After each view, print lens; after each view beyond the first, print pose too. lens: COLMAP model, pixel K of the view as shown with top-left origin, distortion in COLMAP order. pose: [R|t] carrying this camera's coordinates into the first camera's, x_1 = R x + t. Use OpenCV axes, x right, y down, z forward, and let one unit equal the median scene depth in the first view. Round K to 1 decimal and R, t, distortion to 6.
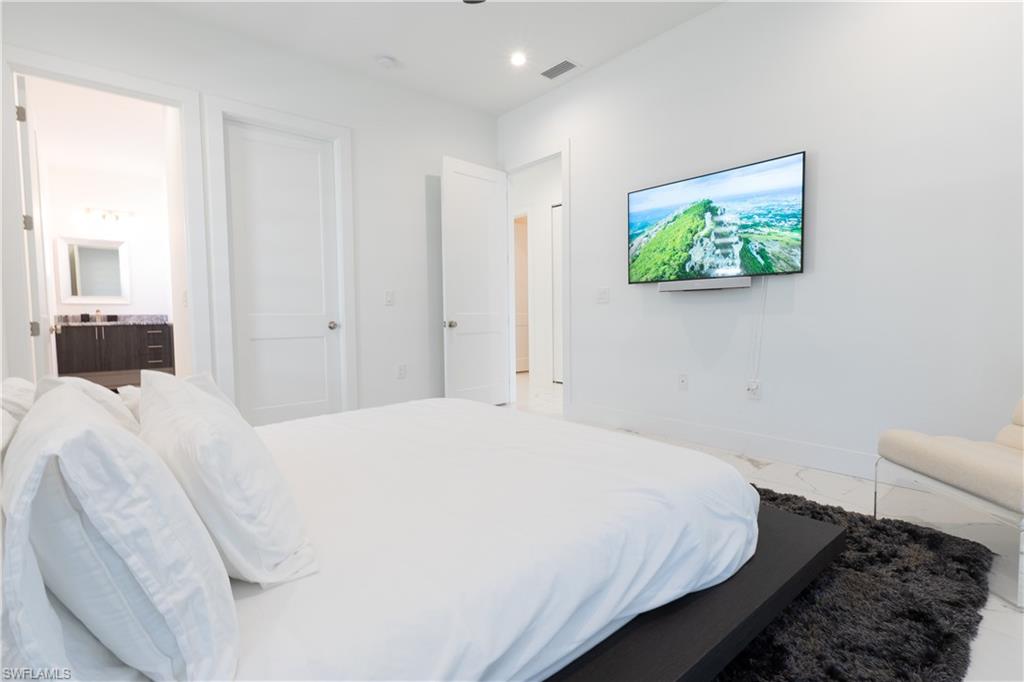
lens RADIAL K [[492.9, 0, 512.0], [0, 492.9, 341.0], [0, 0, 1]] dist [-0.000936, -0.000200]
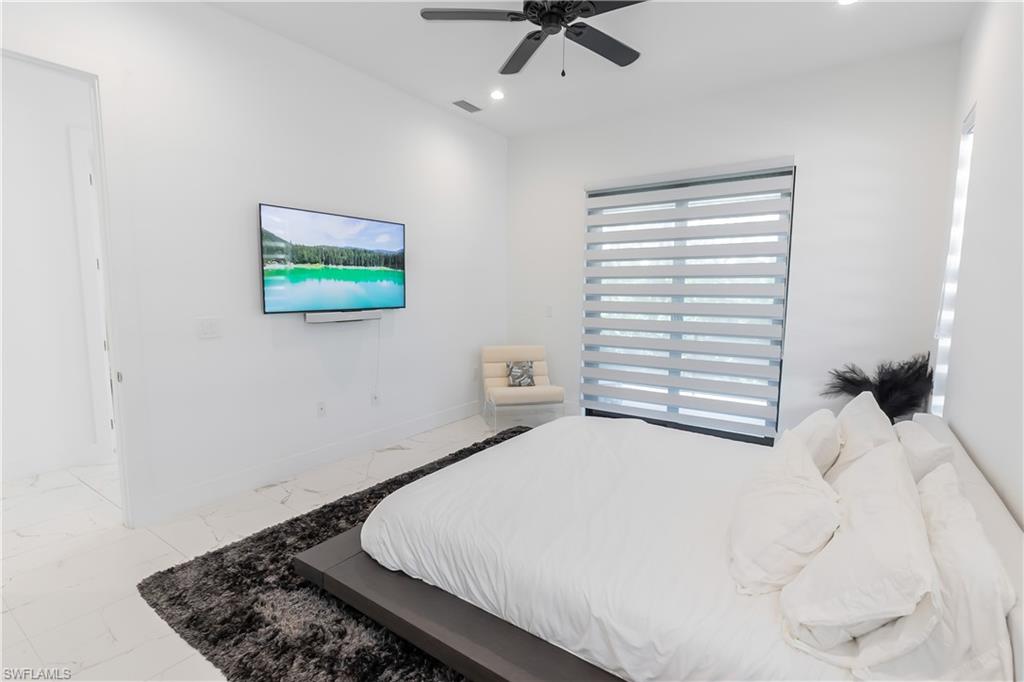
lens RADIAL K [[470.7, 0, 512.0], [0, 470.7, 341.0], [0, 0, 1]] dist [0.000654, 0.000168]
pose [[-0.249091, -0.100466, 0.963255, -0.772176], [0.049947, 0.991949, 0.116375, -0.173201], [-0.967191, 0.077099, -0.242068, 0.962586]]
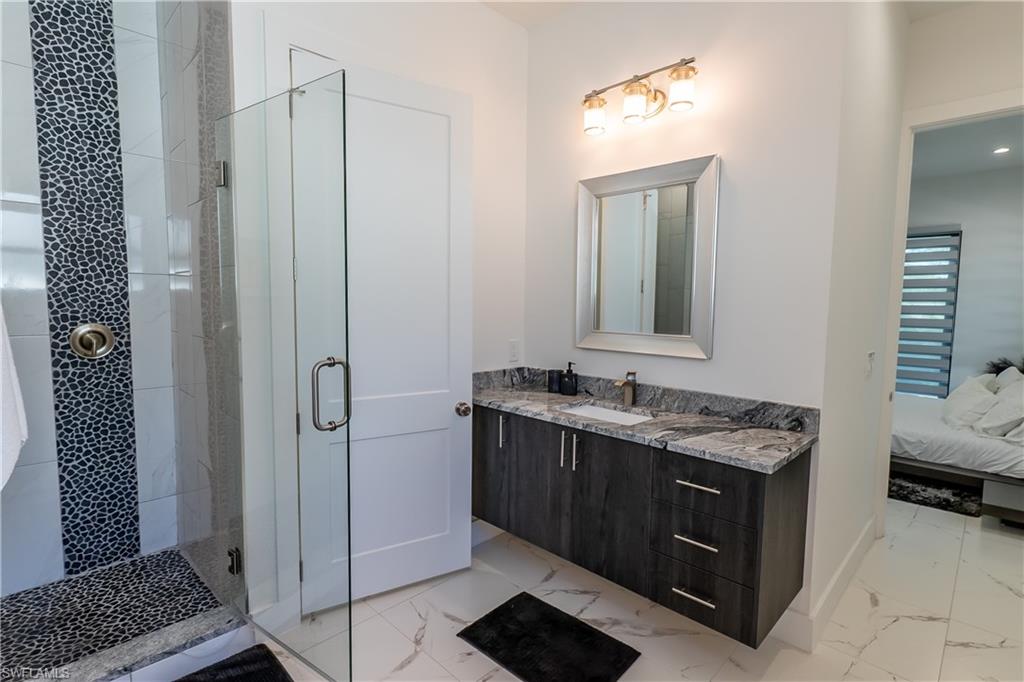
lens RADIAL K [[492.9, 0, 512.0], [0, 492.9, 341.0], [0, 0, 1]] dist [-0.000936, -0.000200]
pose [[-0.089562, -0.074344, 0.993203, -1.251919], [0.044984, 0.995891, 0.078602, -0.211681], [-0.994965, 0.051718, -0.085850, 1.532393]]
